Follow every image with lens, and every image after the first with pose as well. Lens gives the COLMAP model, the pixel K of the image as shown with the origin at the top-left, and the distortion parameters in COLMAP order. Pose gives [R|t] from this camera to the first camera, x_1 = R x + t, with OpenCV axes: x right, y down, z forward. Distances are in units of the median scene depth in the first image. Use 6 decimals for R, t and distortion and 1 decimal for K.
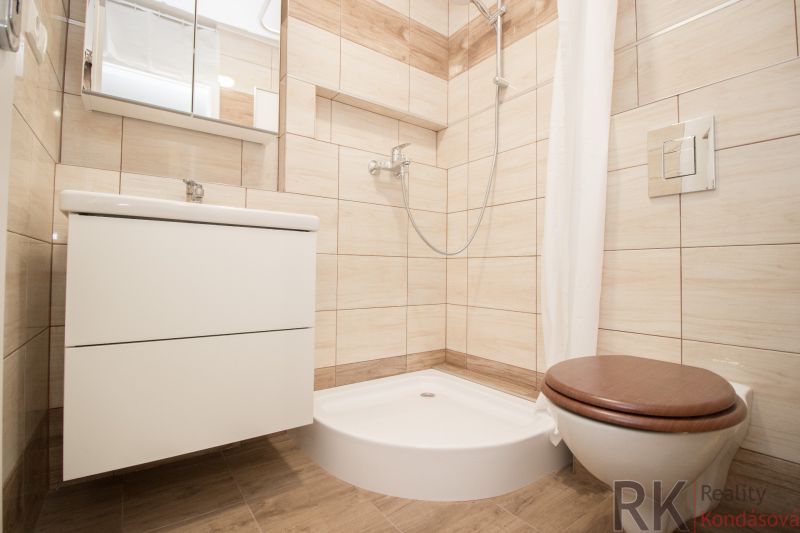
lens RADIAL K [[376.9, 0, 389.7], [0, 376.9, 263.3], [0, 0, 1]] dist [-0.018261, -0.000288]
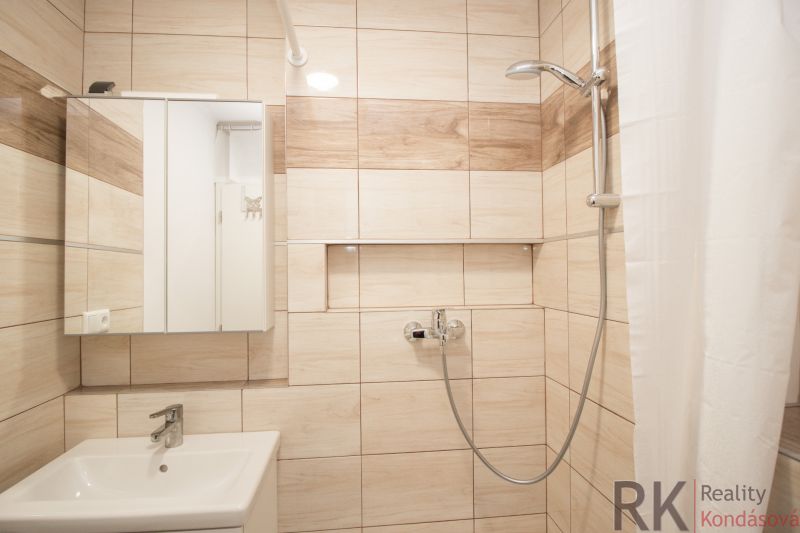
lens RADIAL K [[376.9, 0, 389.7], [0, 376.9, 263.3], [0, 0, 1]] dist [-0.018261, -0.000288]
pose [[0.863940, -0.028814, -0.502770, 0.275697], [0.031477, 0.999499, -0.003194, -0.365550], [0.502610, -0.013066, 0.864415, 0.325701]]
